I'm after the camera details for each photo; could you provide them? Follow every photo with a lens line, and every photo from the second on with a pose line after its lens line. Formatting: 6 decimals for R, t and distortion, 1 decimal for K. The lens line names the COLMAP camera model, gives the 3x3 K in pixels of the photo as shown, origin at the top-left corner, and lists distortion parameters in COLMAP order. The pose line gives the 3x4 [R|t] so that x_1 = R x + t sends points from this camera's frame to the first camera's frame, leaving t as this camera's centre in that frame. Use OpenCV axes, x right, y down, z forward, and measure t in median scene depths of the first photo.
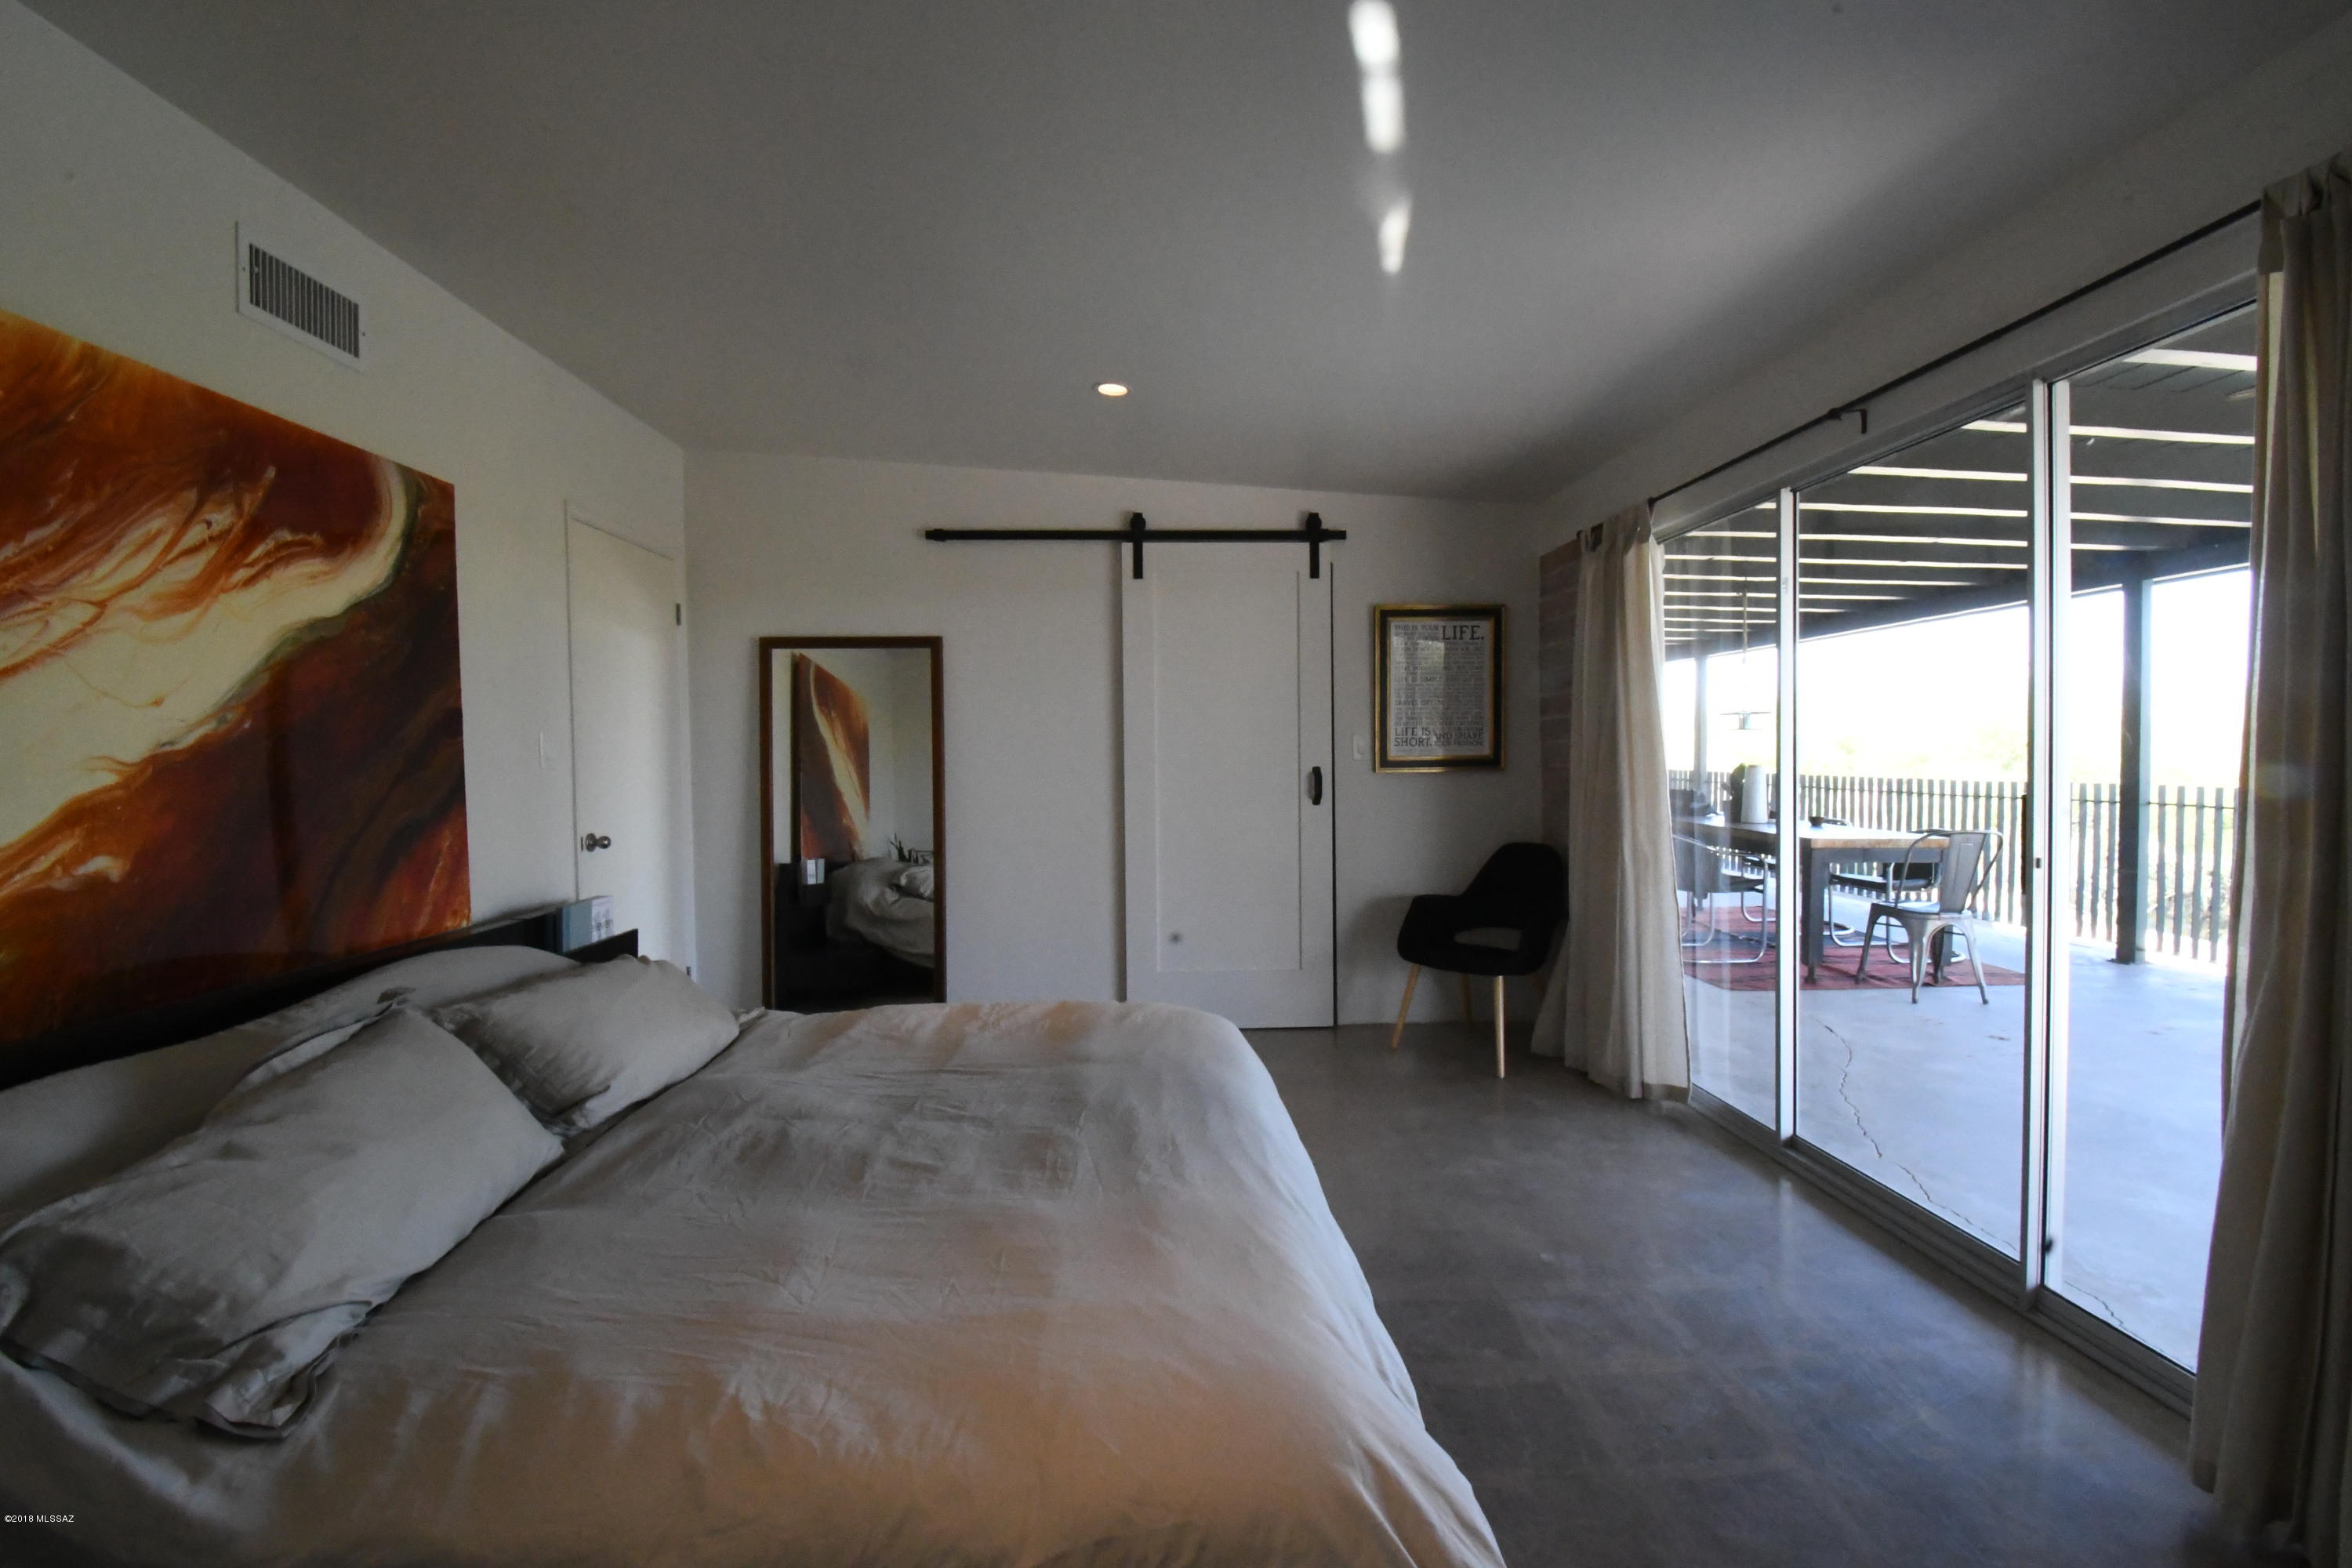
lens RADIAL K [[1045.2, 0, 1181.8], [0, 1045.2, 782.7], [0, 0, 1]] dist [0.023466, -0.030459]
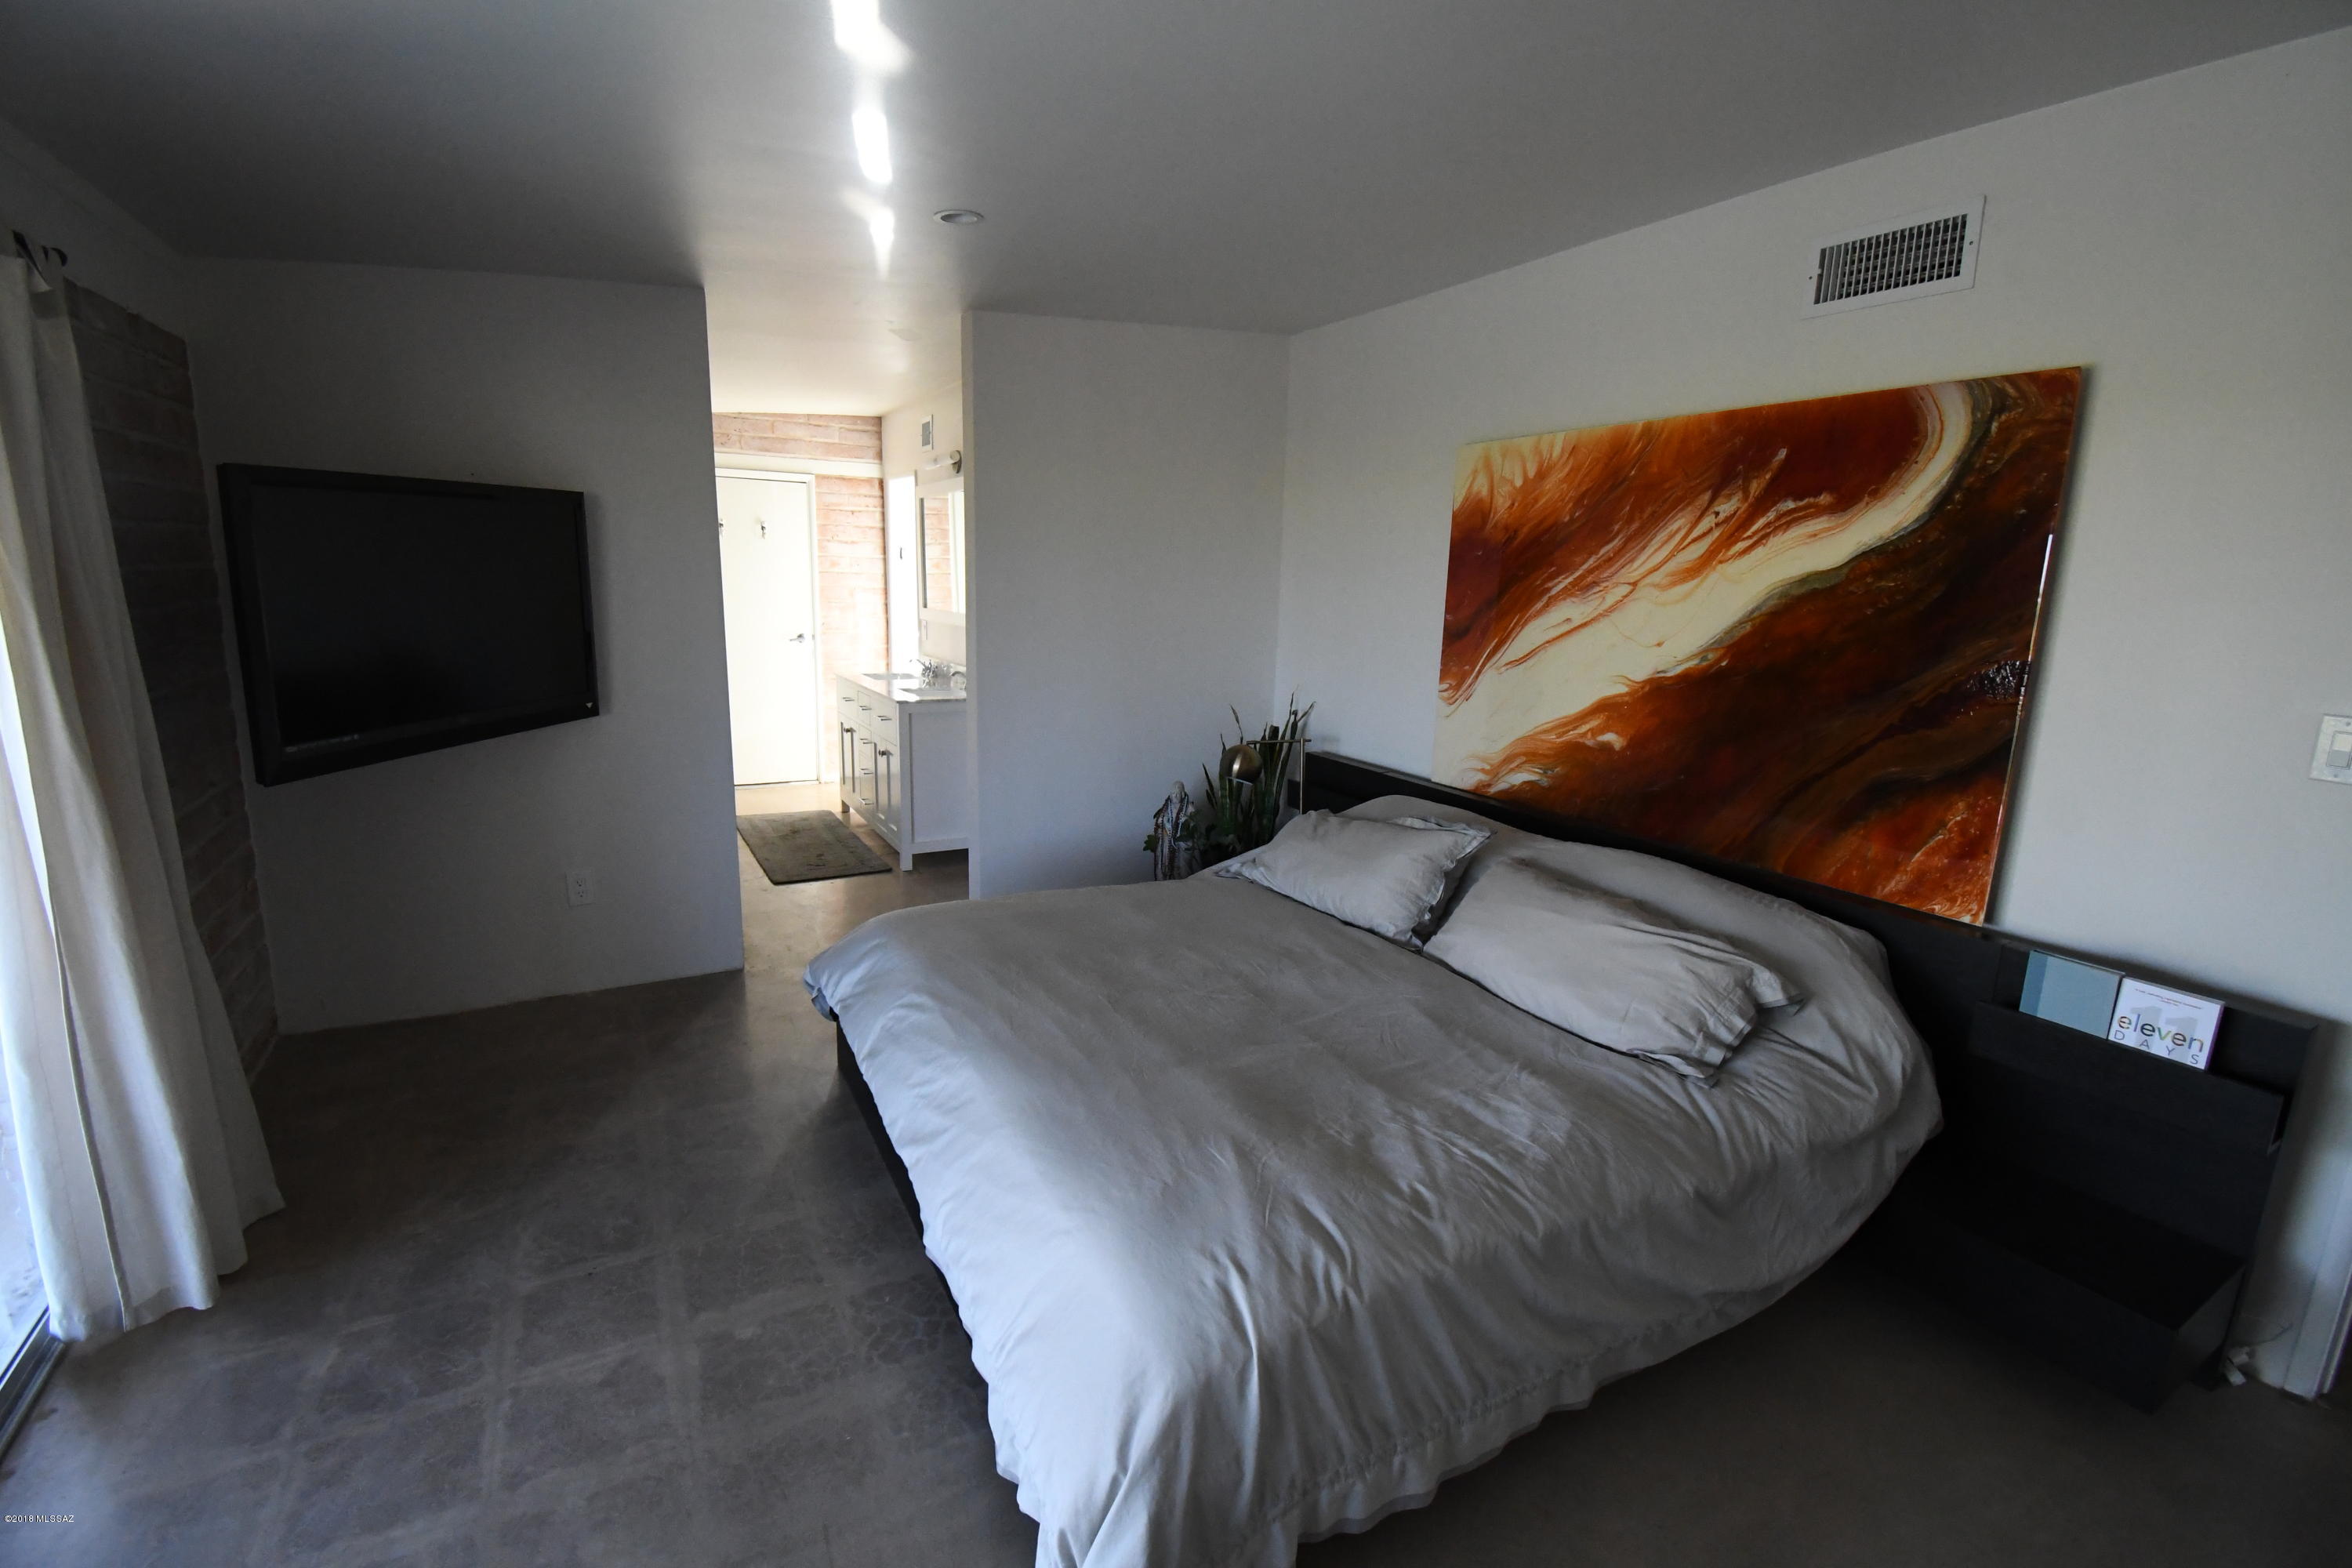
lens RADIAL K [[1045.2, 0, 1181.8], [0, 1045.2, 782.7], [0, 0, 1]] dist [0.023466, -0.030459]
pose [[-0.896887, 0.070341, -0.436630, 0.322421], [-0.031779, 0.974468, 0.222266, -0.188992], [0.441116, 0.213224, -0.871752, 1.967089]]
